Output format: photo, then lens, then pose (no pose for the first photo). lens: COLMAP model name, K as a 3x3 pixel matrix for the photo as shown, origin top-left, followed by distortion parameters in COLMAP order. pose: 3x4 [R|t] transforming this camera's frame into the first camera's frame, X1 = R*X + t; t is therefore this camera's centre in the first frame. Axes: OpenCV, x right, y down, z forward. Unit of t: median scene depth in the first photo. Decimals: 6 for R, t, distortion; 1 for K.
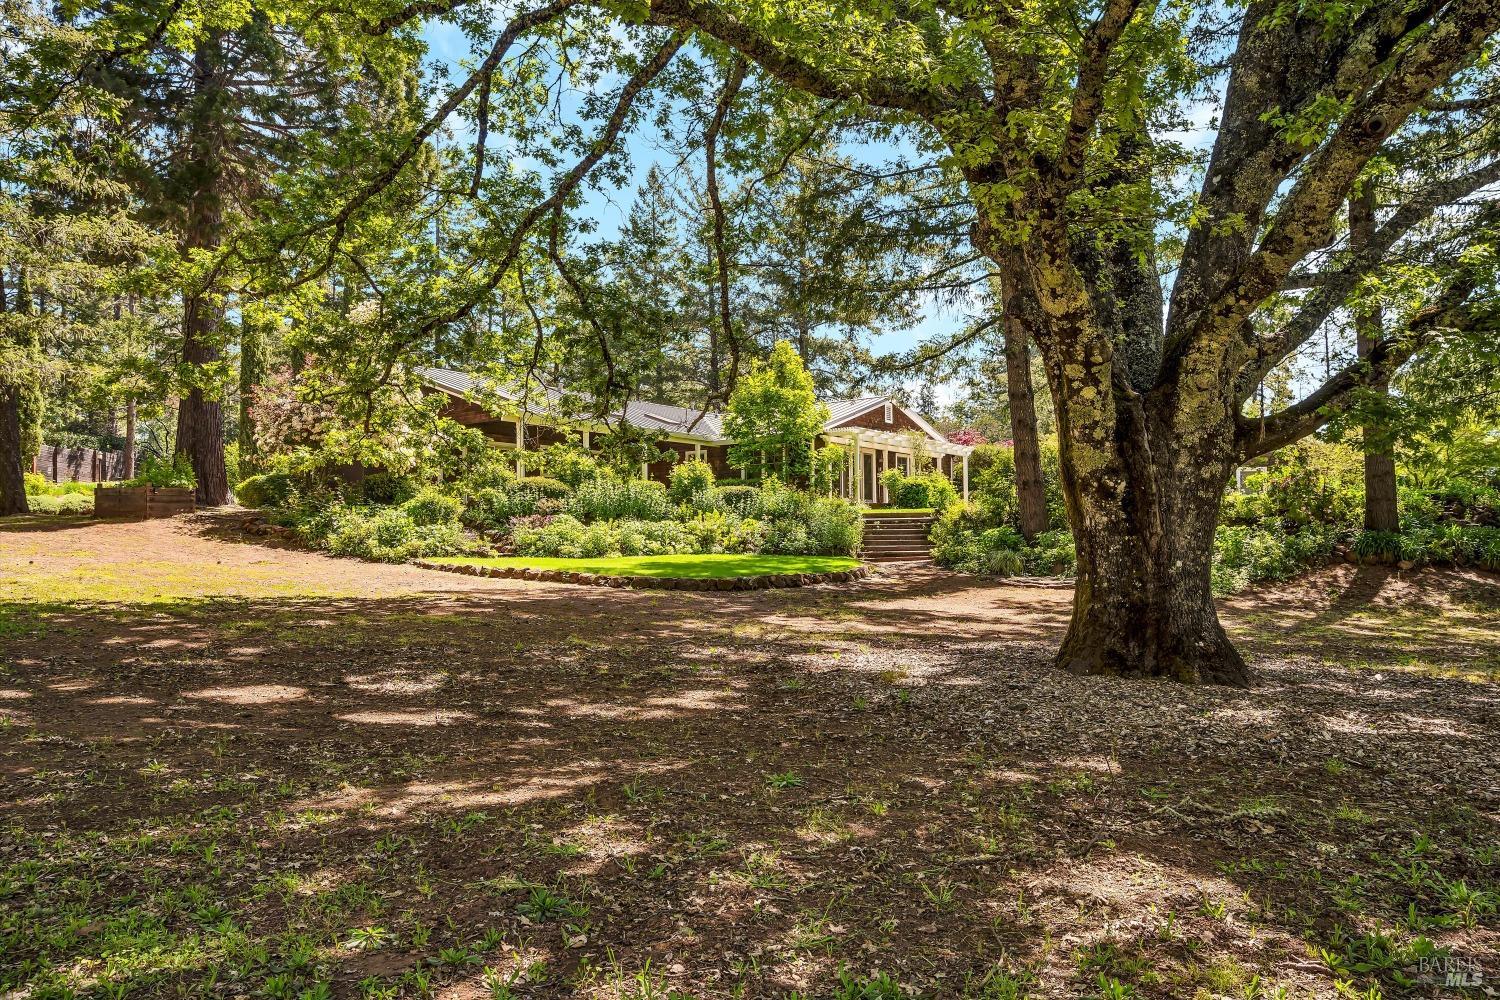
lens RADIAL K [[850.4, 0, 750.0], [0, 850.4, 500.0], [0, 0, 1]] dist [0.001118, 0.000650]
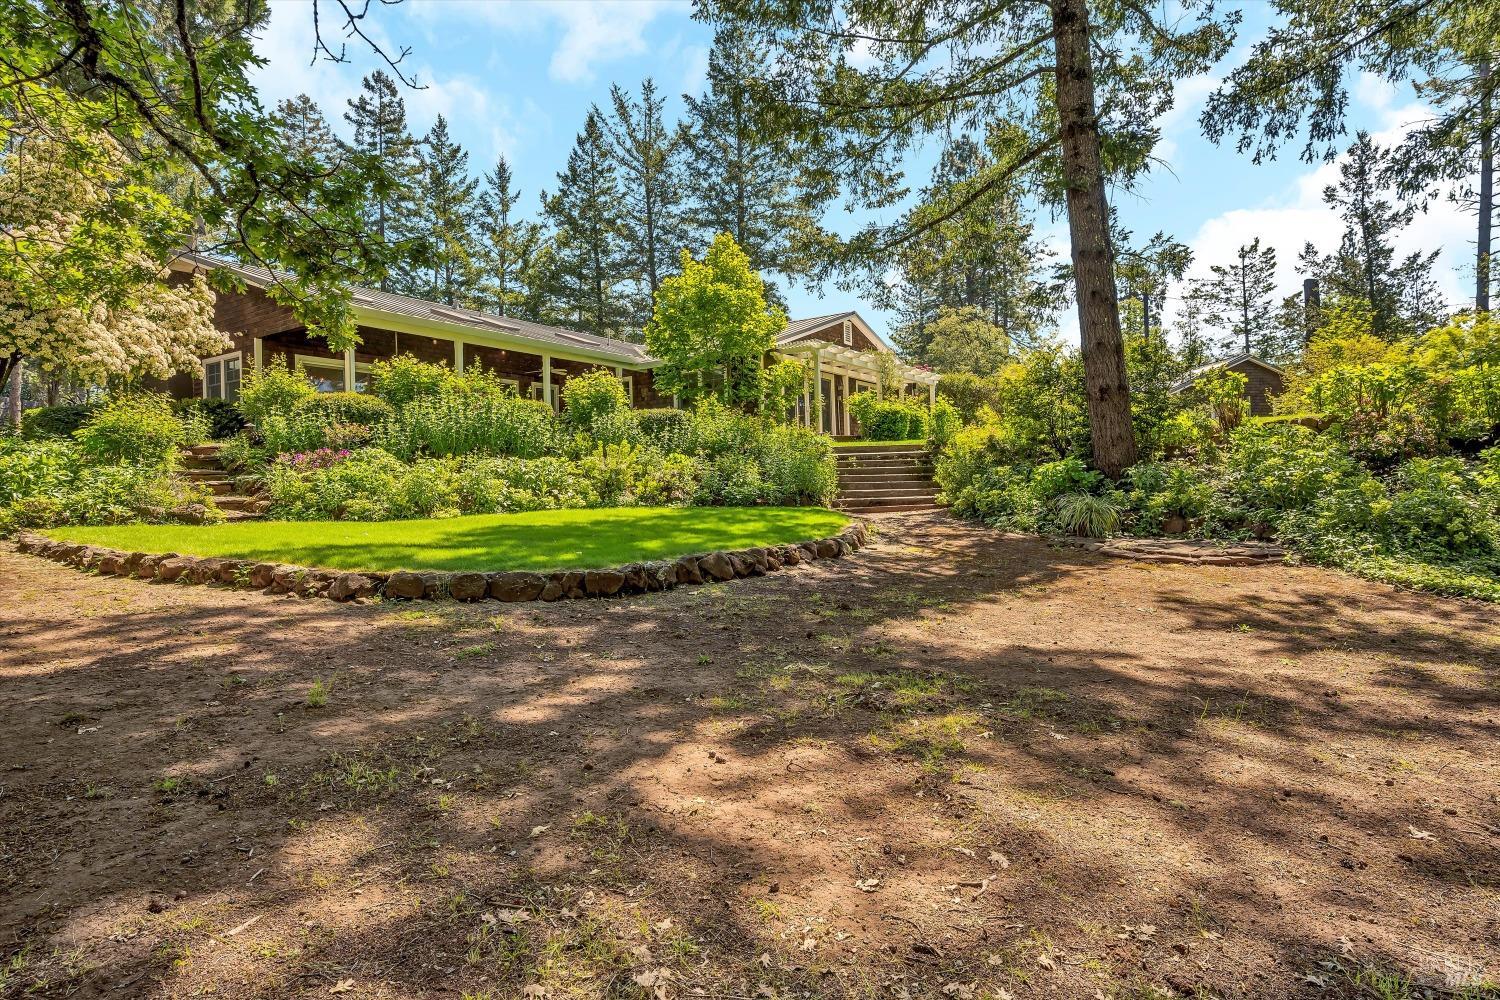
lens RADIAL K [[850.4, 0, 750.0], [0, 850.4, 500.0], [0, 0, 1]] dist [0.001118, 0.000650]
pose [[0.997590, -0.015556, 0.067617, 0.011655], [0.011017, 0.997693, 0.066988, 0.014644], [-0.068503, -0.066082, 0.995460, 0.327345]]
